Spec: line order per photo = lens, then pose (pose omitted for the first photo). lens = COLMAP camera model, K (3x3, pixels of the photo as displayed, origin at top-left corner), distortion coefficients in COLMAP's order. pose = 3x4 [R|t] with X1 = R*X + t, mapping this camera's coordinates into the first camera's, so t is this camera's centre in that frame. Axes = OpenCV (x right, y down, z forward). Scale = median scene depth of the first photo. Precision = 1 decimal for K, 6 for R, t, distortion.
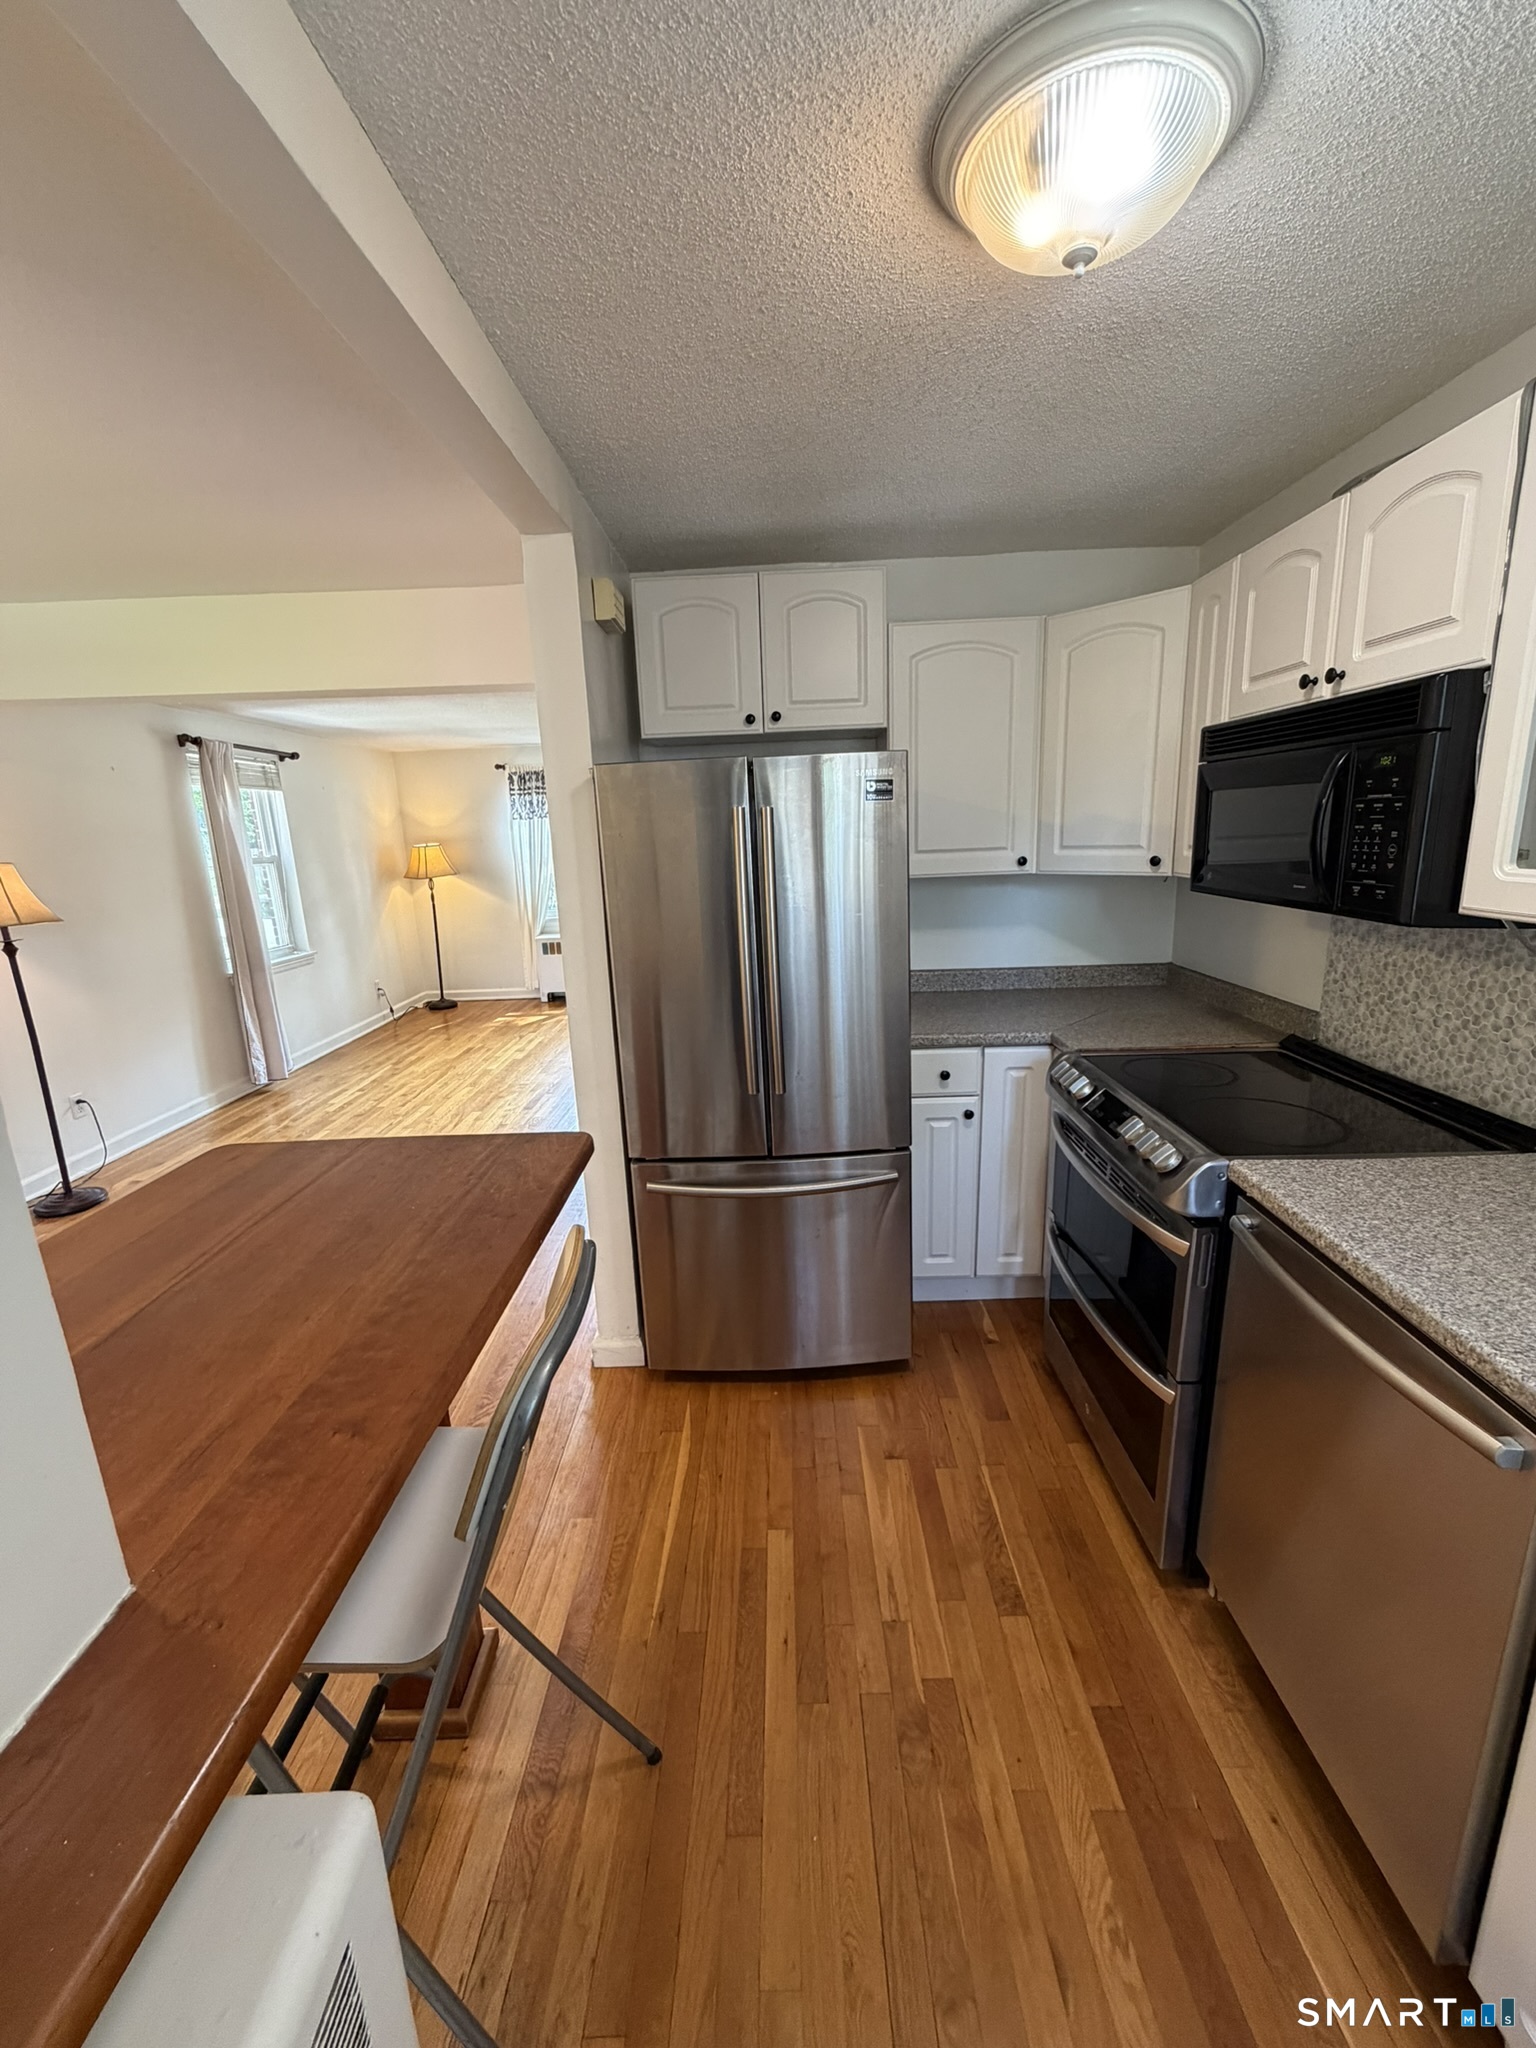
lens RADIAL K [[817.0, 0, 766.8], [0, 817.0, 1019.4], [0, 0, 1]] dist [0.000948, 0.000643]
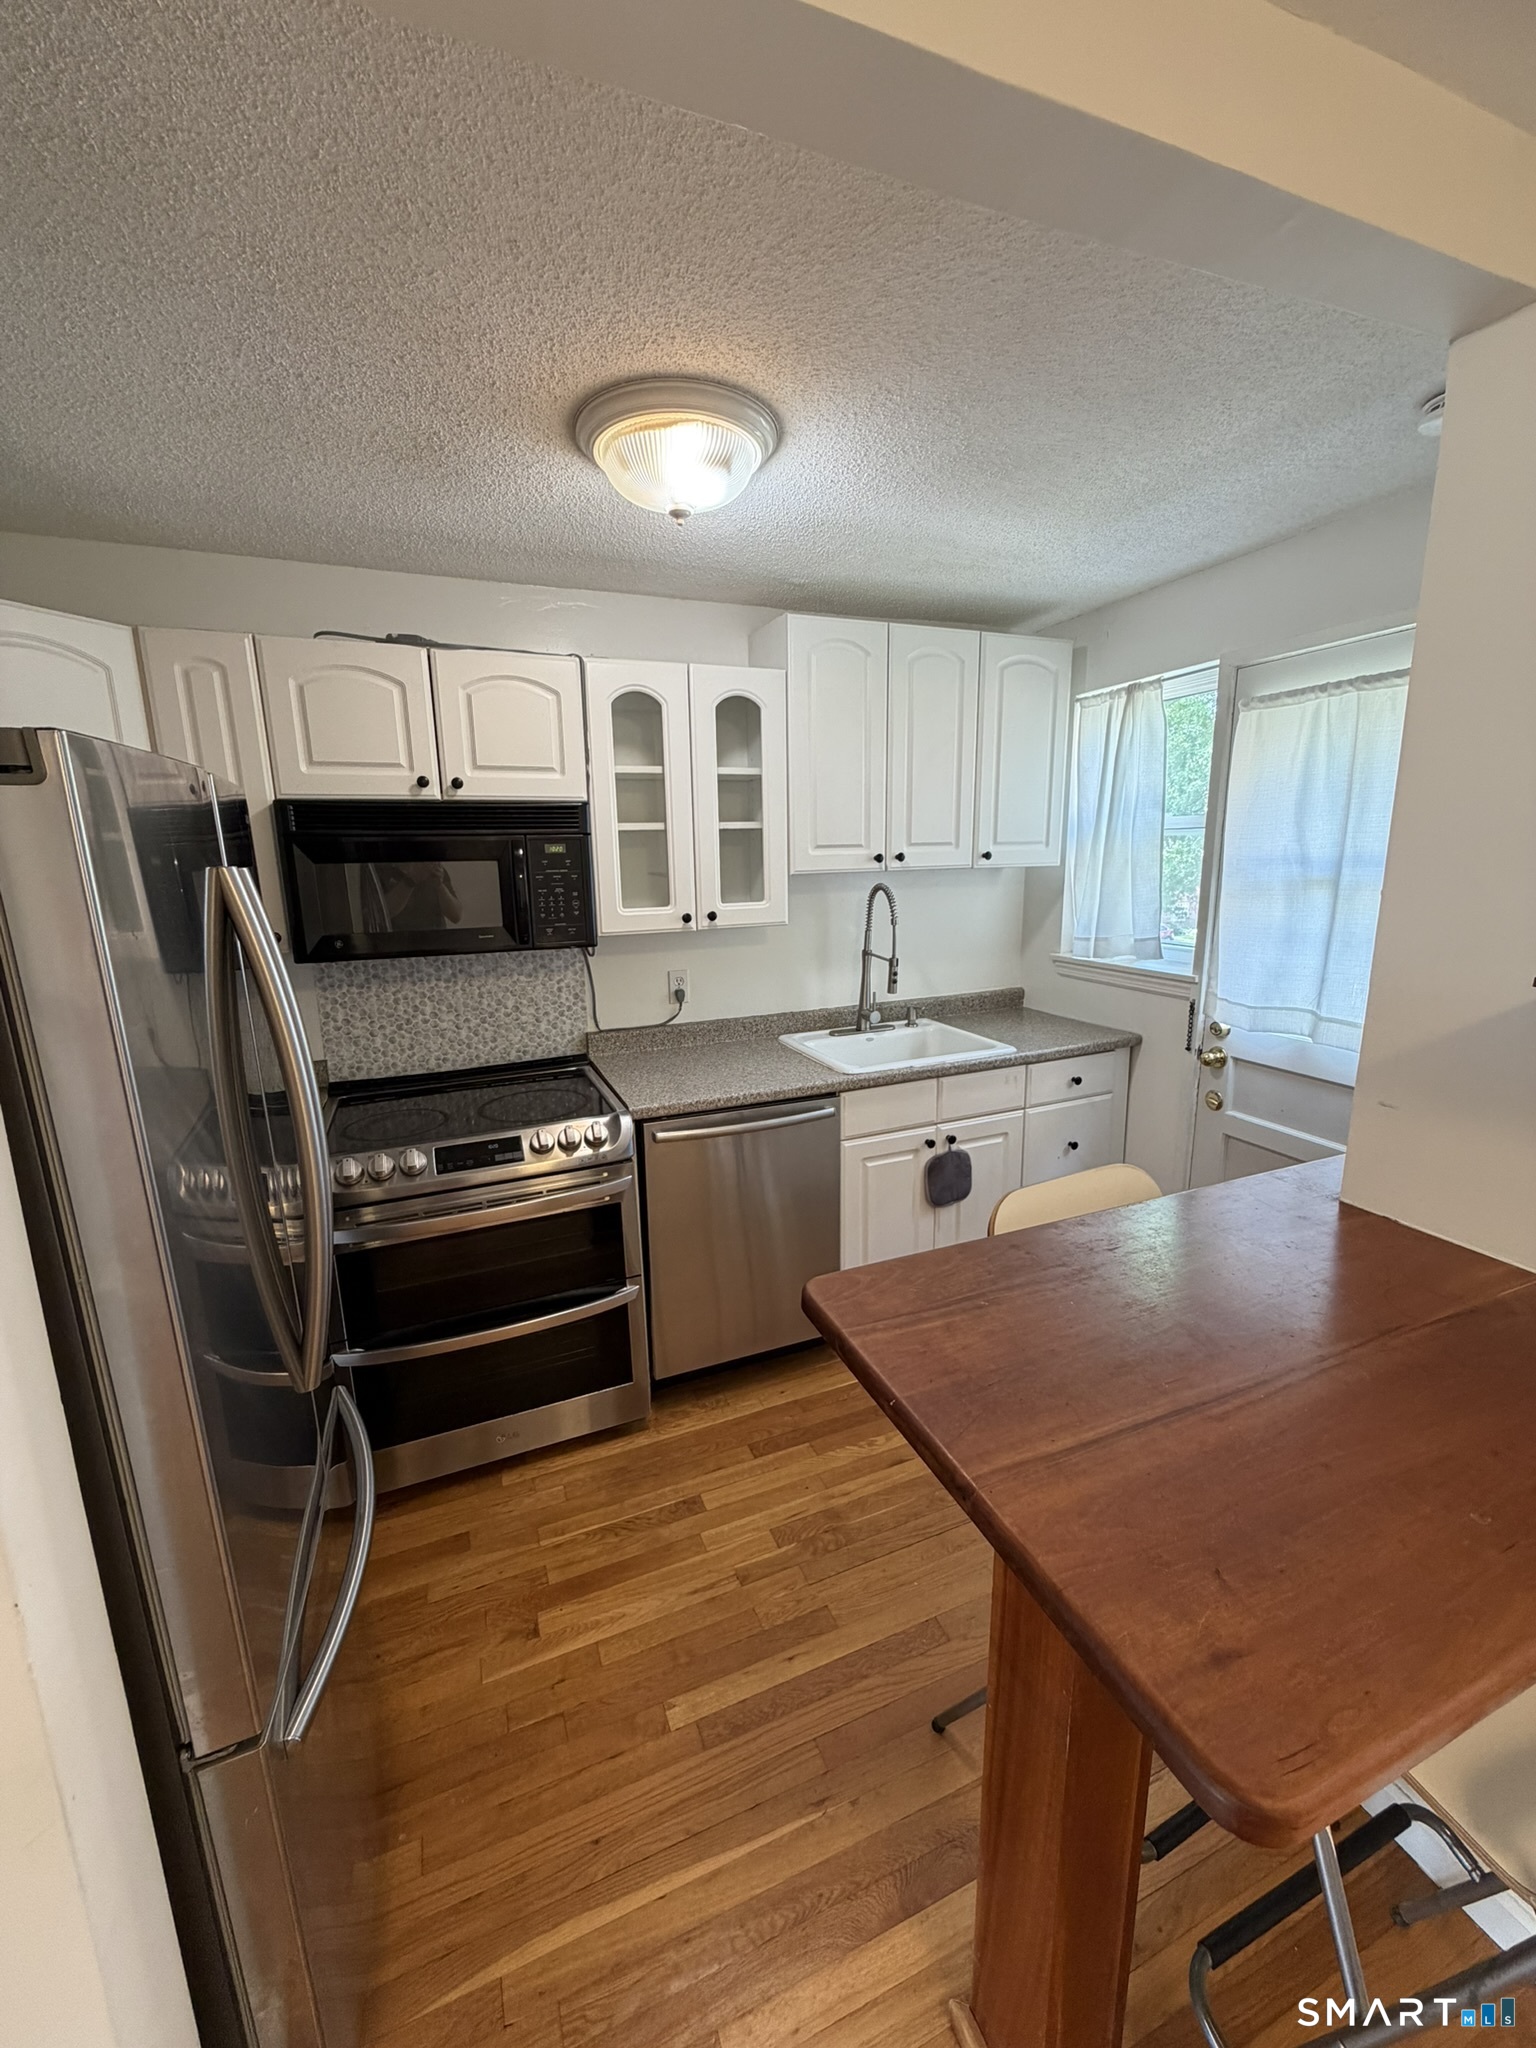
lens RADIAL K [[817.0, 0, 769.8], [0, 817.0, 1019.5], [0, 0, 1]] dist [0.000948, 0.000643]
pose [[-0.390369, -0.143453, 0.909414, -0.254665], [0.243372, 0.936570, 0.252205, -0.085821], [-0.887909, 0.319779, -0.330695, 0.354868]]
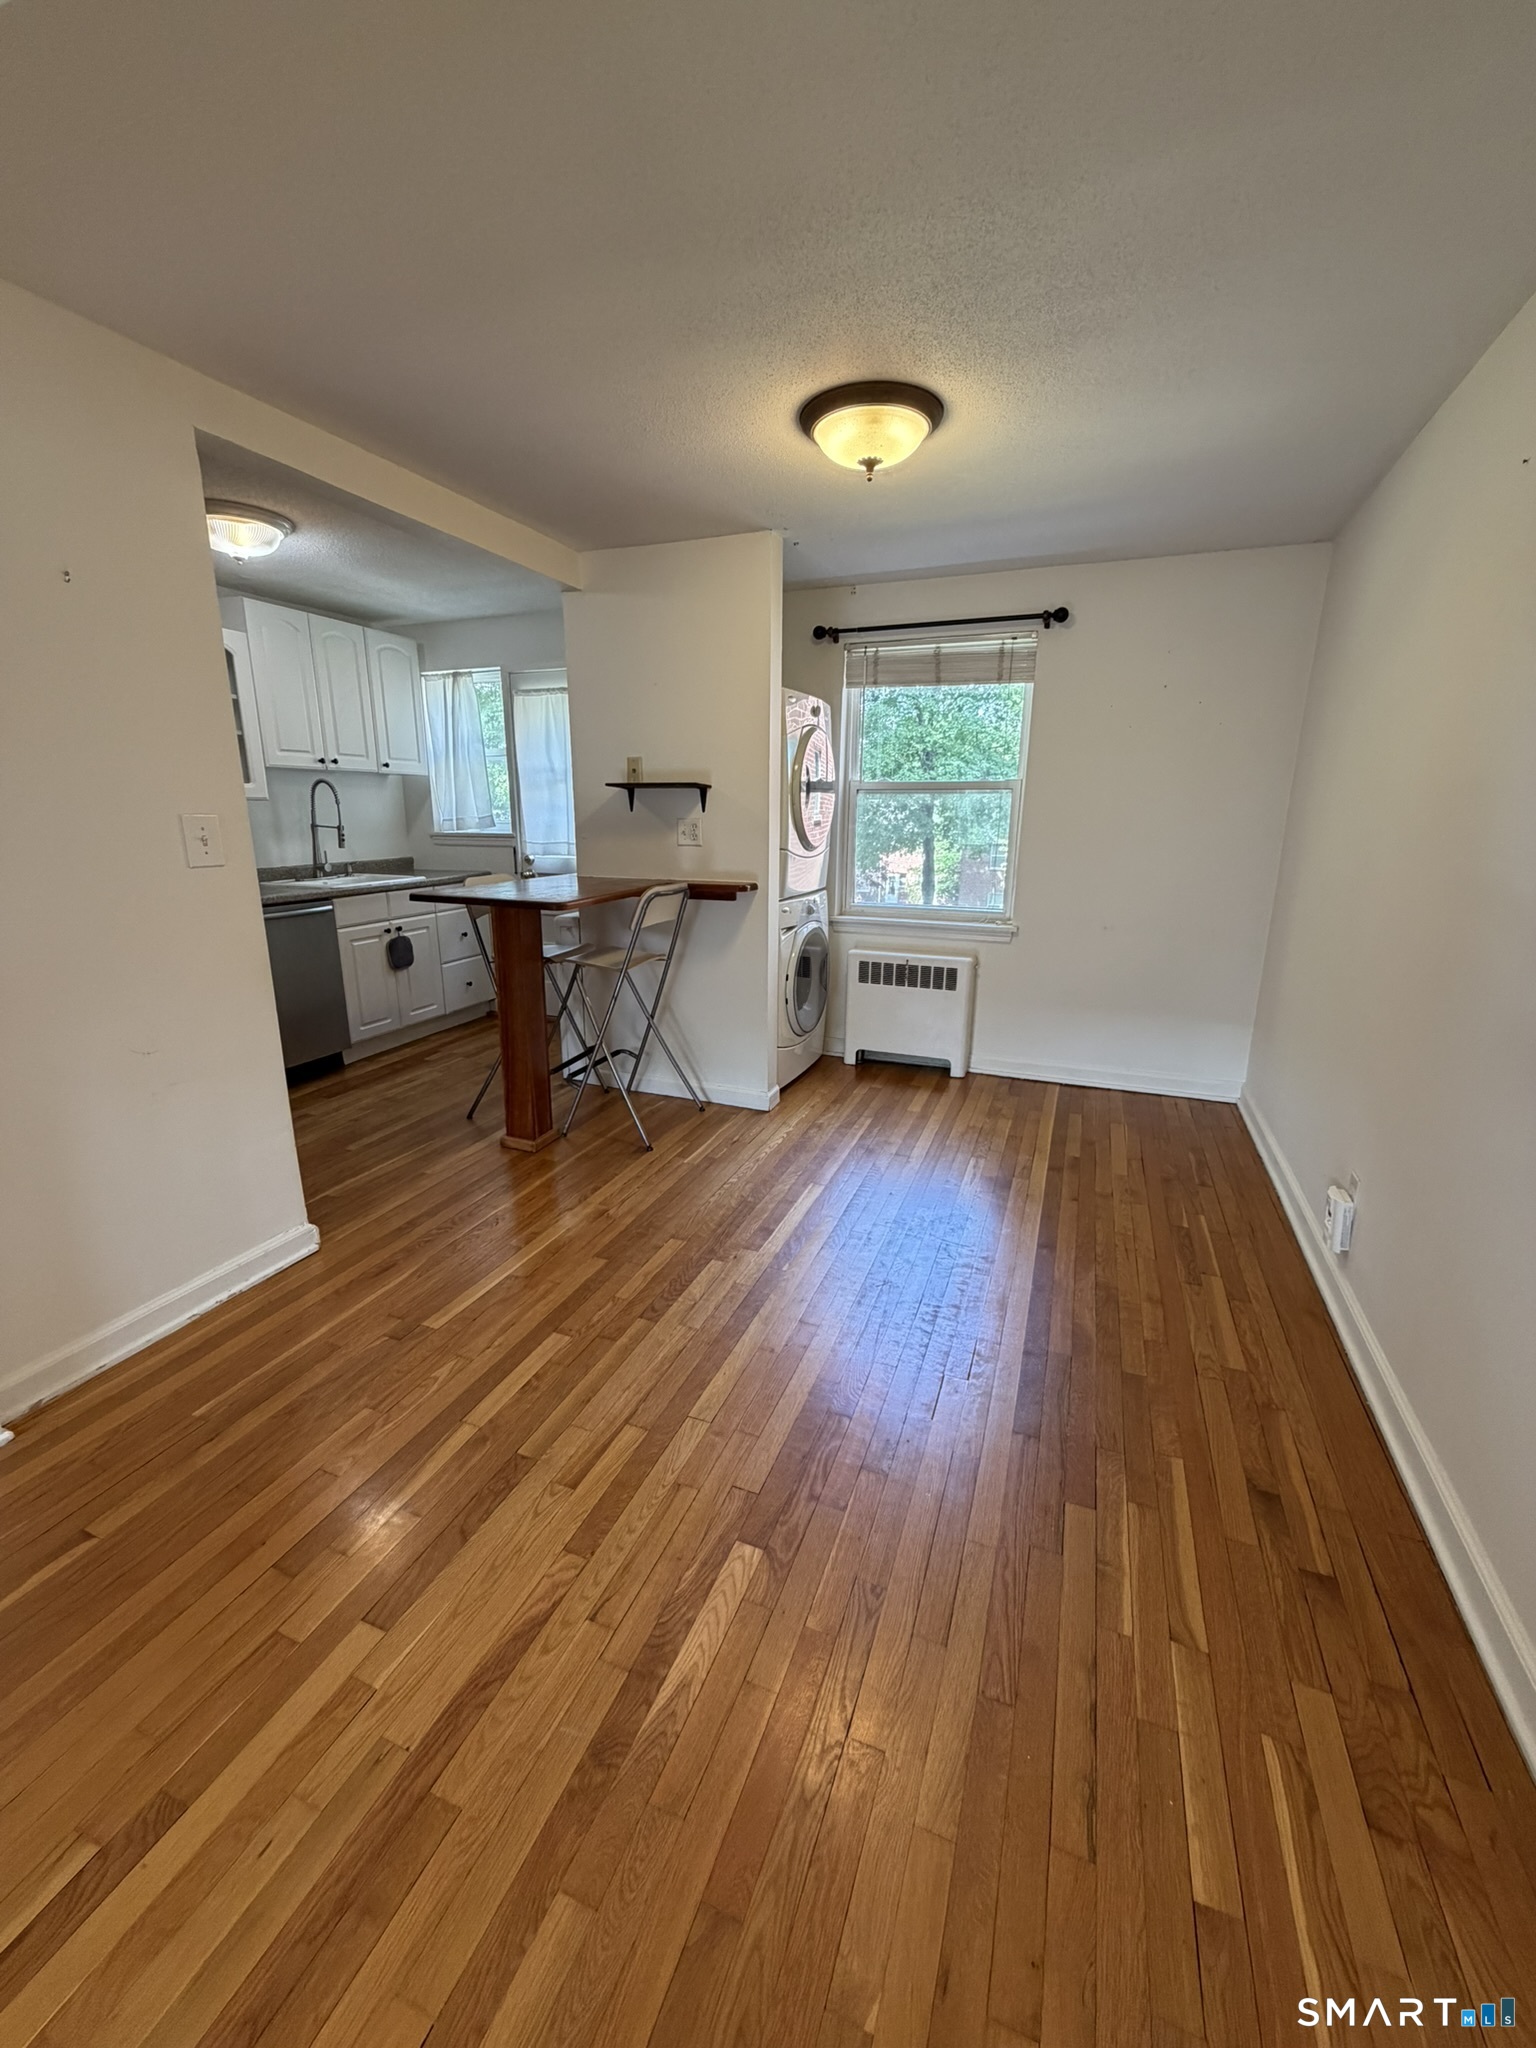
lens RADIAL K [[817.0, 0, 769.5], [0, 817.0, 1018.9], [0, 0, 1]] dist [0.000948, 0.000643]
pose [[-0.934129, -0.057653, 0.352249, -0.540047], [0.109668, 0.892775, 0.436950, -0.114236], [-0.339670, 0.446798, -0.827644, 0.754782]]
